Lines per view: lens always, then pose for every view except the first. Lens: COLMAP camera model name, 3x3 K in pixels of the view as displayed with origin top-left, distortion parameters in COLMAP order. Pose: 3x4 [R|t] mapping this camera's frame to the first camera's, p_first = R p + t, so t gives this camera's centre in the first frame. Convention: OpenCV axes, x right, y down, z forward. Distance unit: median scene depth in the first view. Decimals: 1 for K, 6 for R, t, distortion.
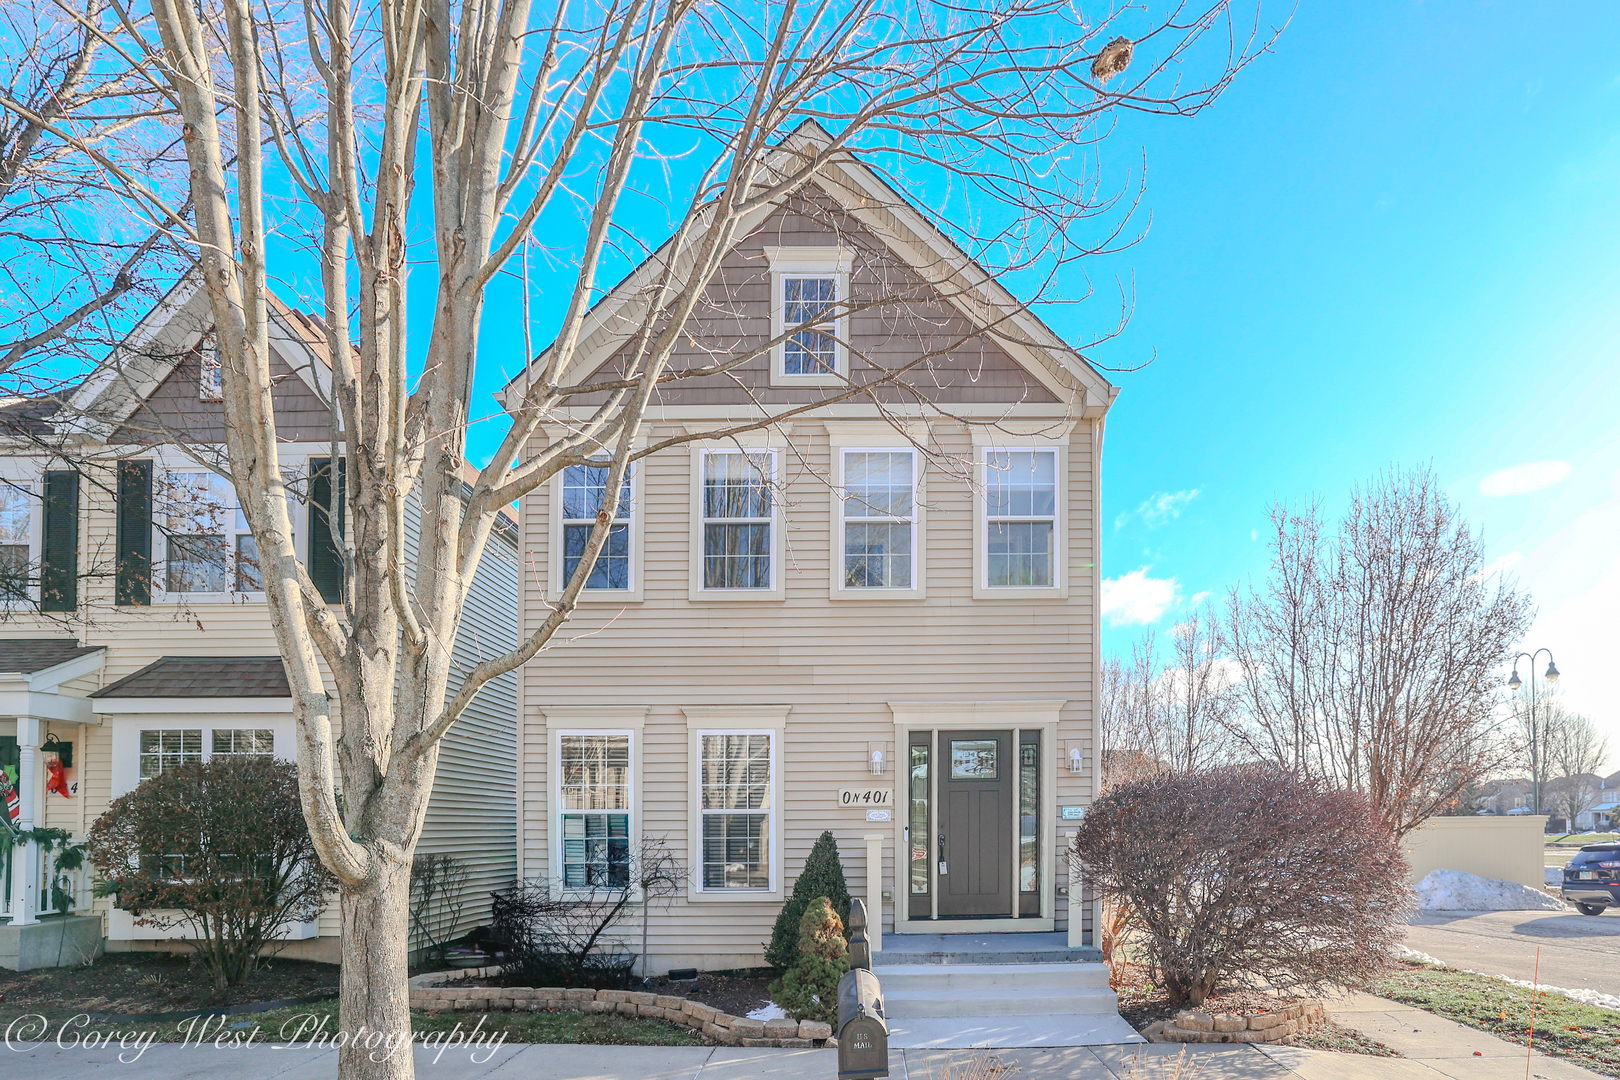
lens RADIAL K [[765.3, 0, 809.8], [0, 765.3, 564.9], [0, 0, 1]] dist [-0.019969, -0.000222]
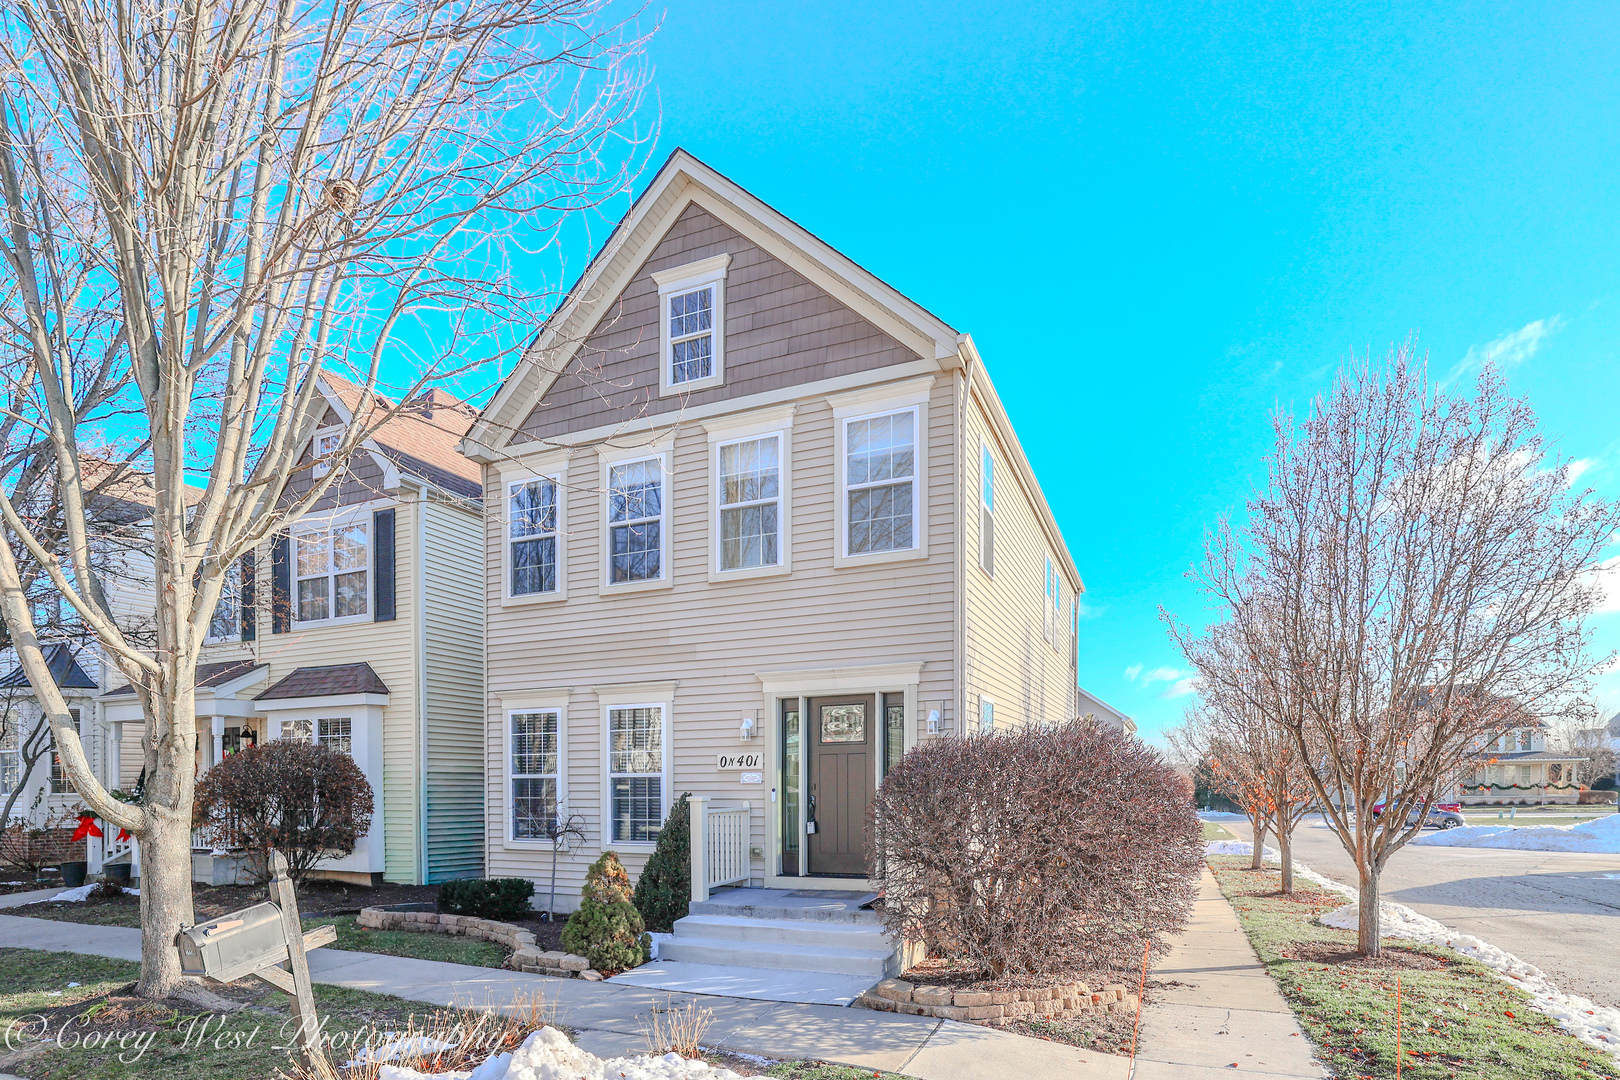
lens RADIAL K [[759.8, 0, 810.2], [0, 759.8, 521.0], [0, 0, 1]] dist [-0.002258, -0.000458]
pose [[0.924681, -0.123630, -0.360112, 0.569929], [0.125460, 0.991928, -0.018389, -0.004681], [0.359478, -0.028176, 0.932728, 0.027702]]
